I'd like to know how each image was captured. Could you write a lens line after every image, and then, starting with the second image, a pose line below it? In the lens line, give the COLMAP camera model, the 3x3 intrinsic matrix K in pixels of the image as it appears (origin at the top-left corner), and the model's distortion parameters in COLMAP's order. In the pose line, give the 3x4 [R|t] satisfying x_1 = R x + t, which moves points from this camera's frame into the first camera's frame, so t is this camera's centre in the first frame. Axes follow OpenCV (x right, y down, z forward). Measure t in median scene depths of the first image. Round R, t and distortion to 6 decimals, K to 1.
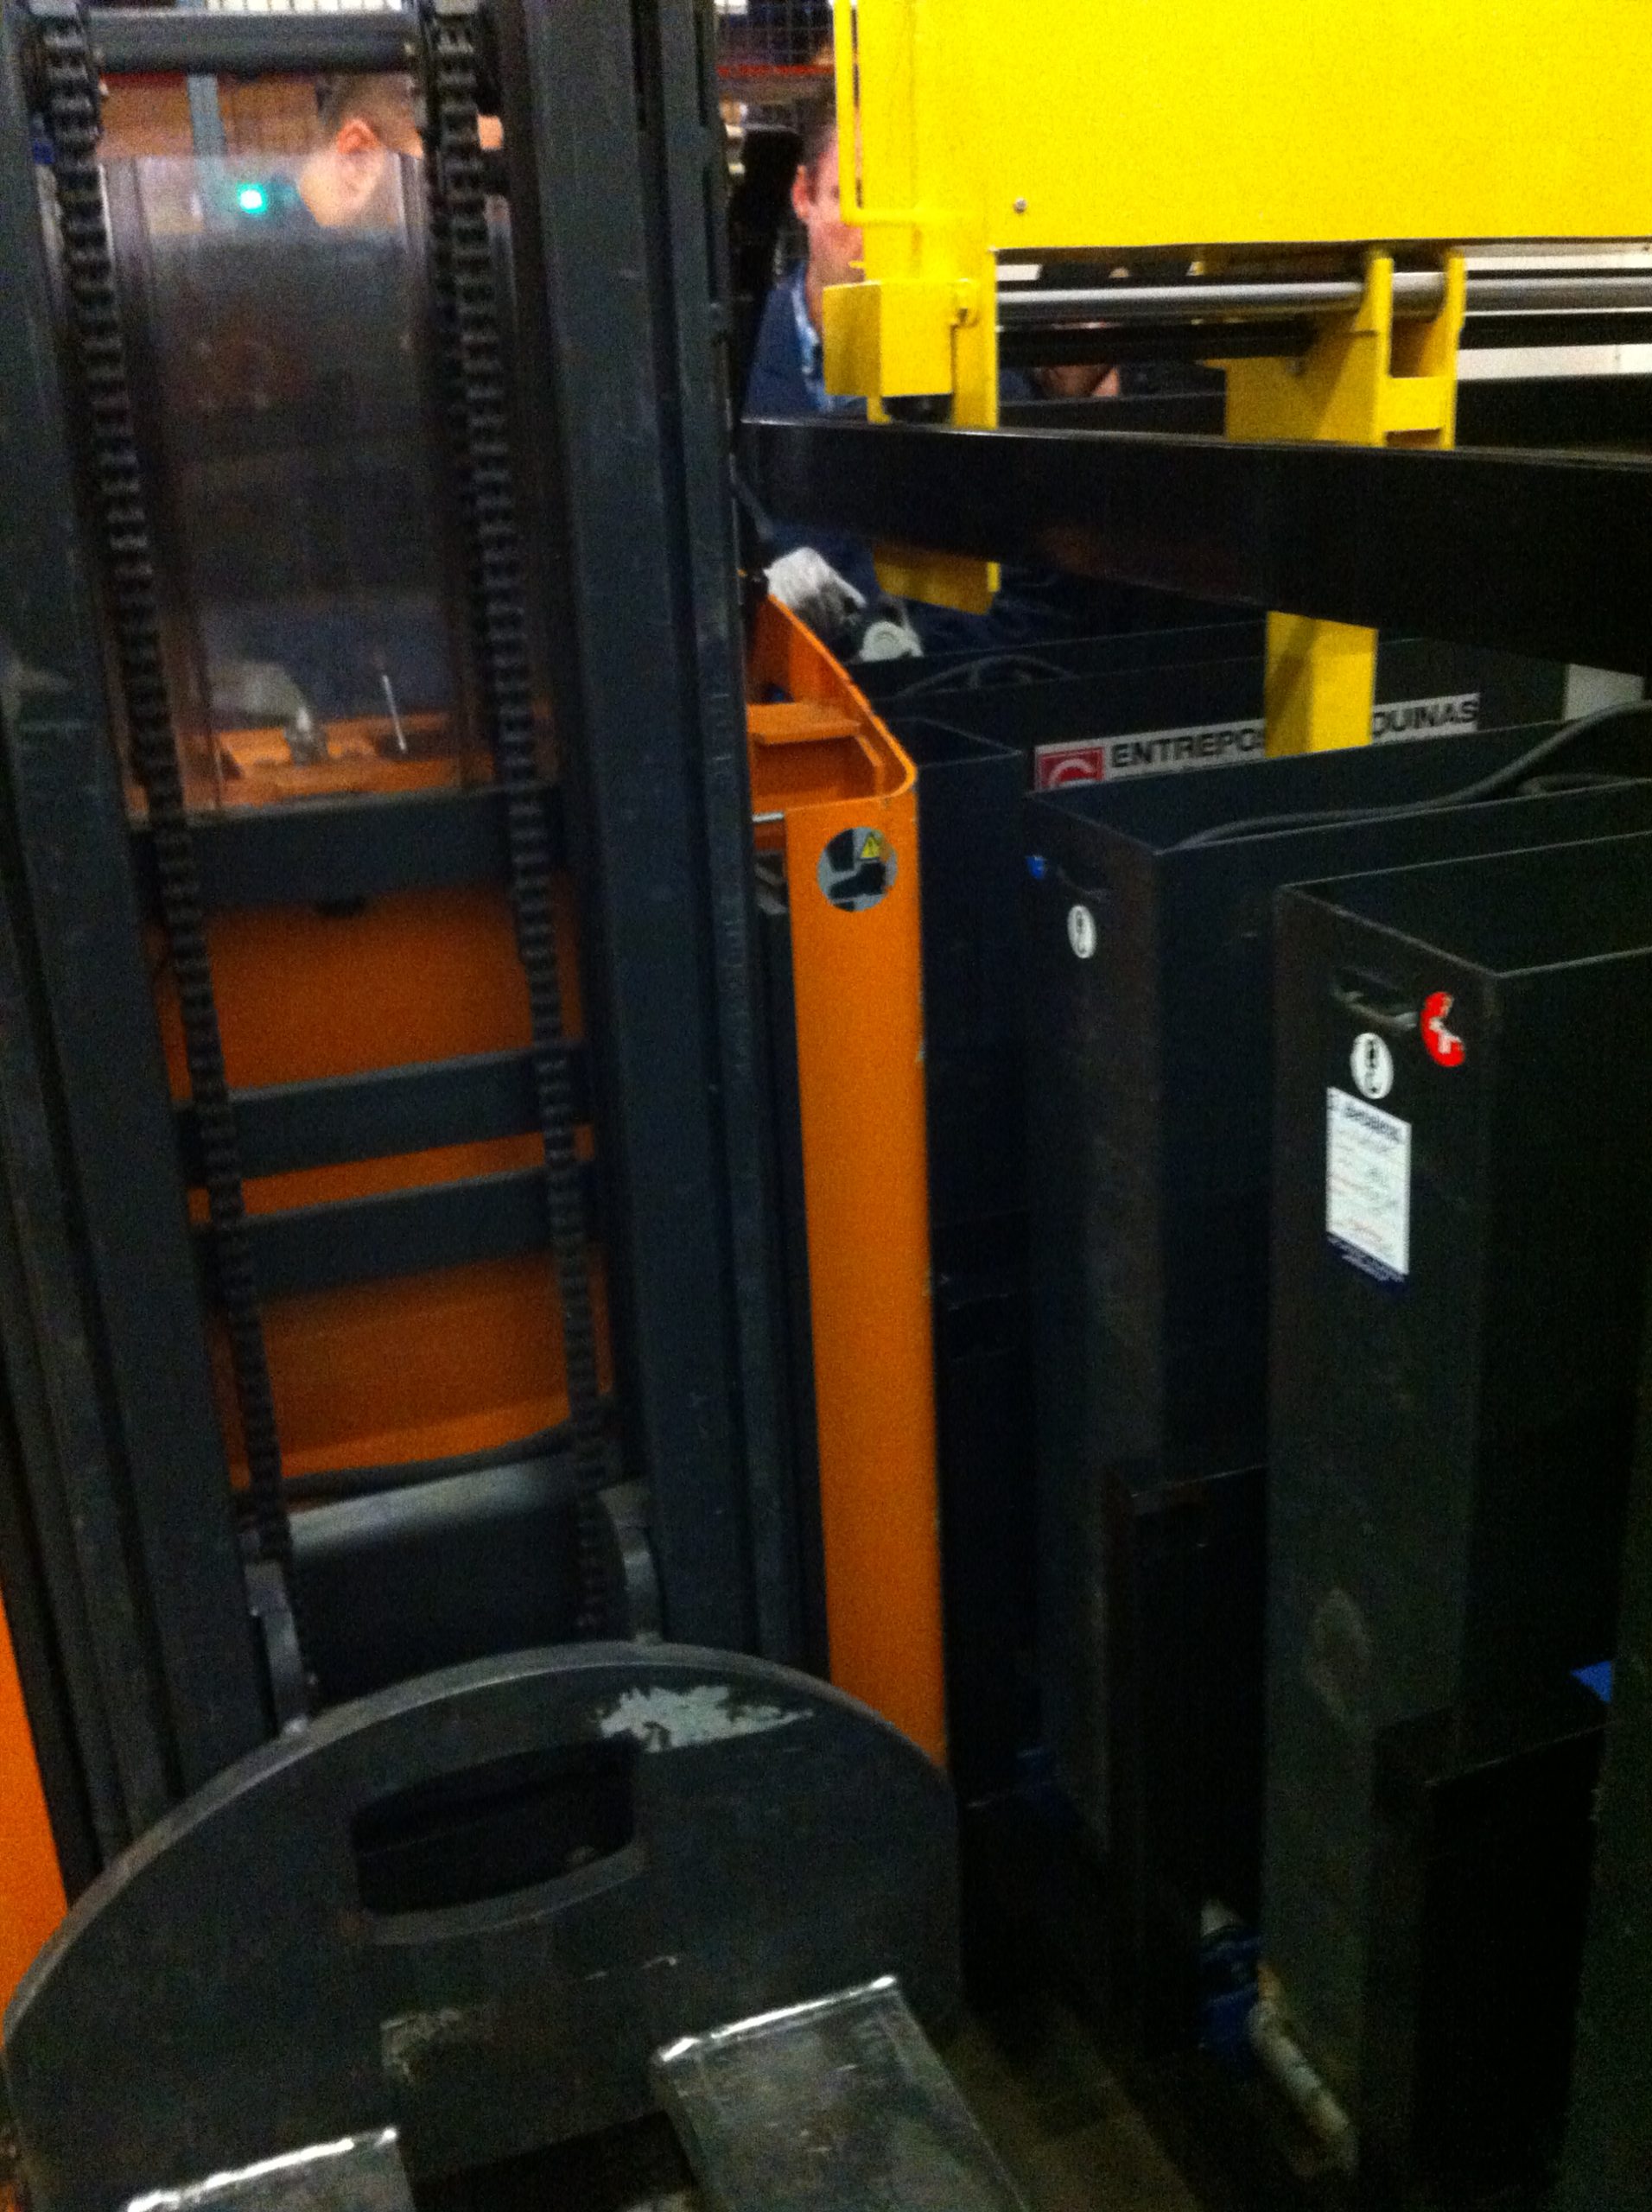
lens RADIAL K [[2113.5, 0, 830.8], [0, 2113.5, 1059.3], [0, 0, 1]] dist [0.094799, -0.323114]
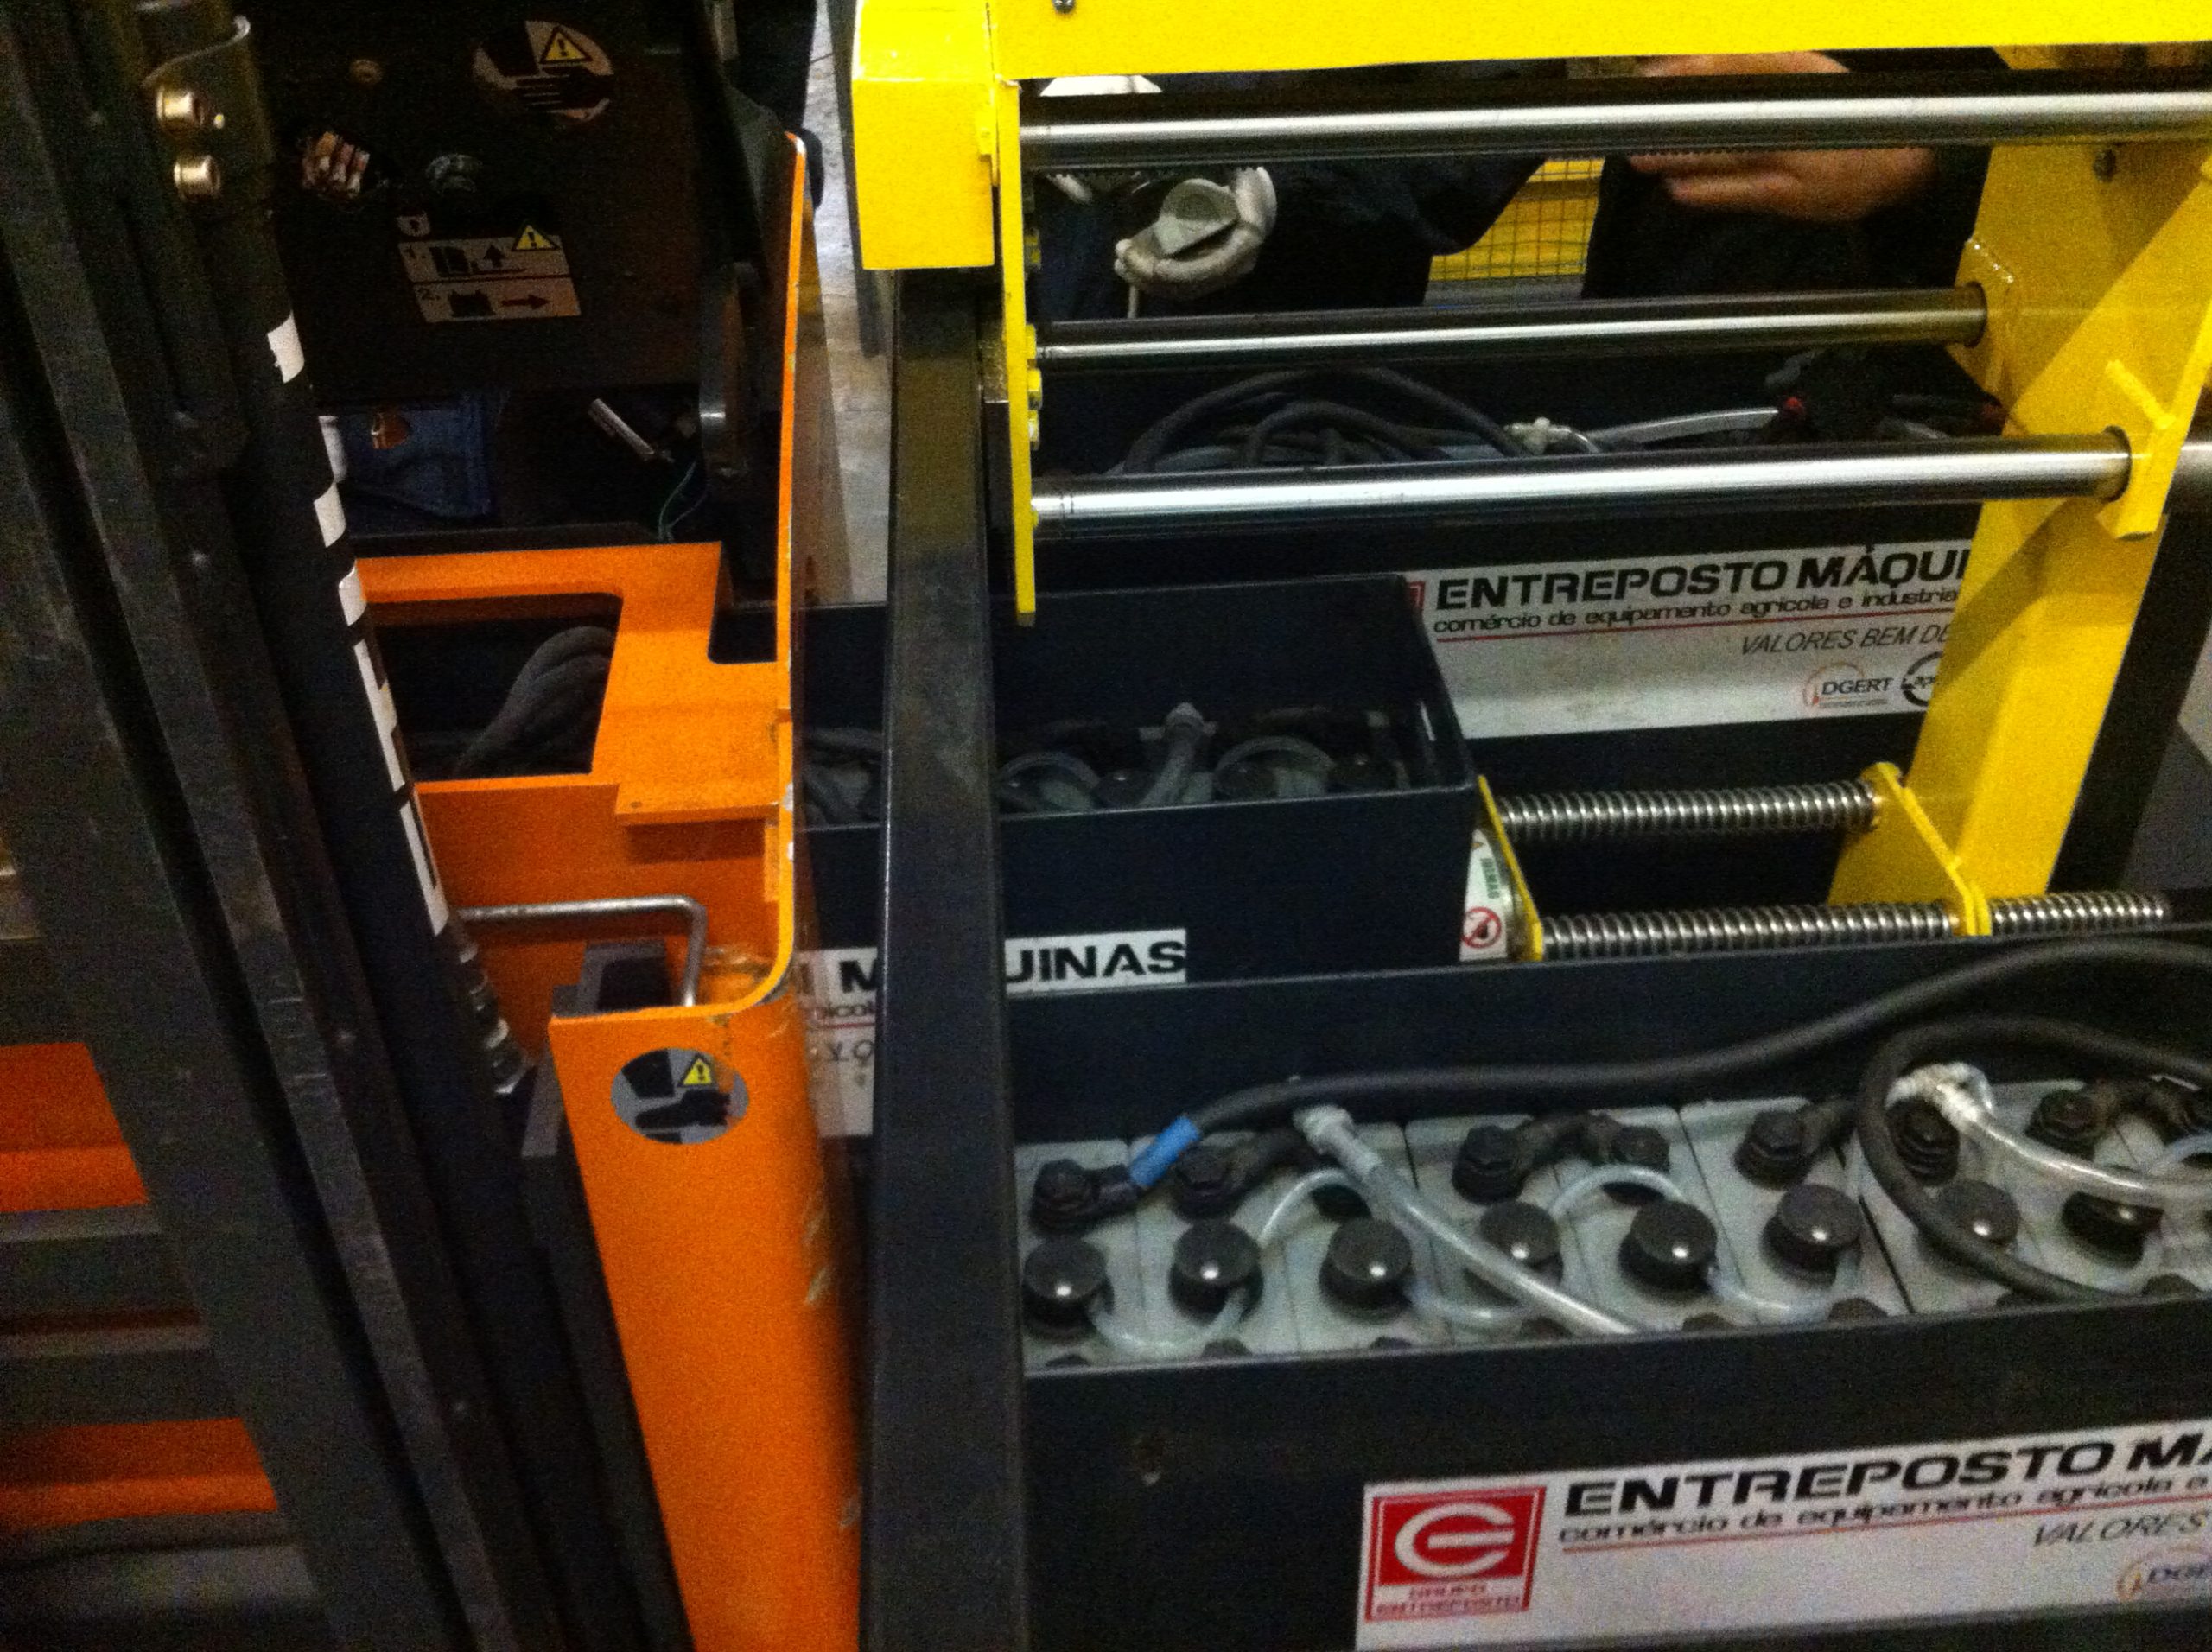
lens RADIAL K [[2113.5, 0, 1111.2], [0, 2113.5, 787.7], [0, 0, 1]] dist [0.094799, -0.323114]
pose [[0.958160, 0.198889, -0.205845, 0.252680], [-0.120629, 0.932753, 0.339735, -0.413166], [0.259572, -0.300690, 0.917719, 0.478355]]
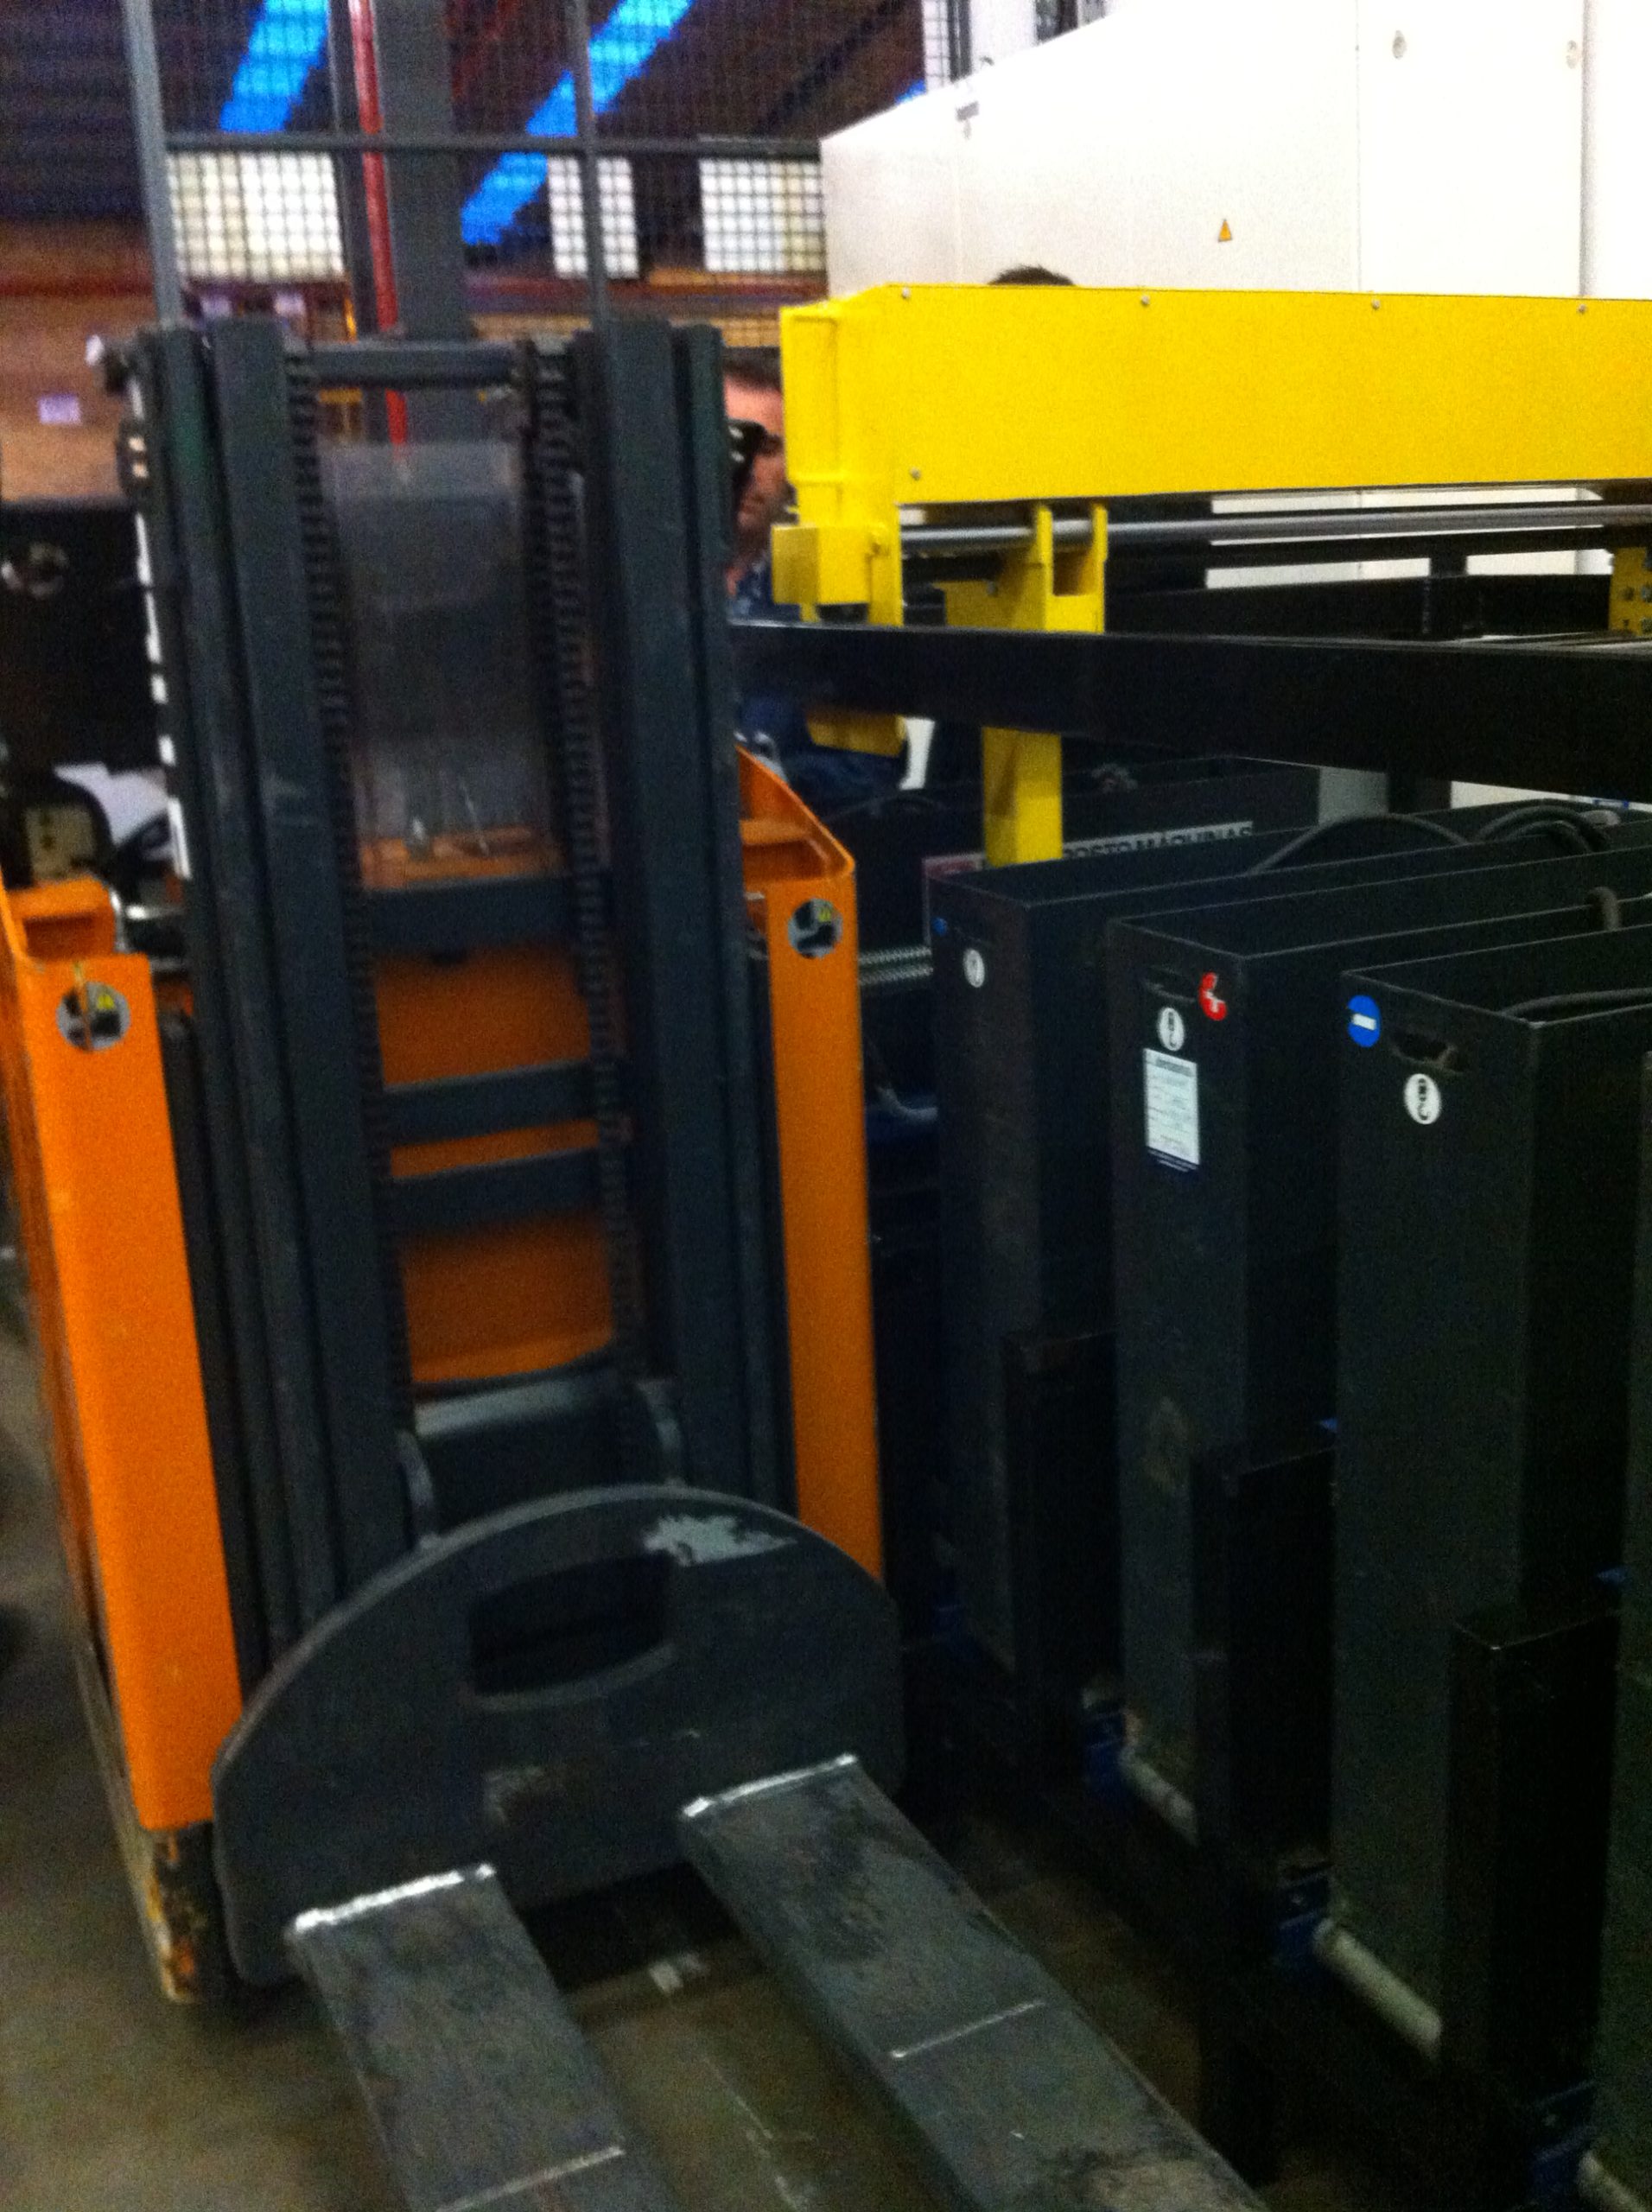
lens RADIAL K [[2113.5, 0, 830.8], [0, 2113.5, 1059.3], [0, 0, 1]] dist [0.094799, -0.323114]
pose [[0.997153, -0.017524, 0.073337, -0.082967], [0.023913, 0.995906, -0.087174, 0.121801], [-0.071510, 0.088679, 0.993490, -0.402611]]
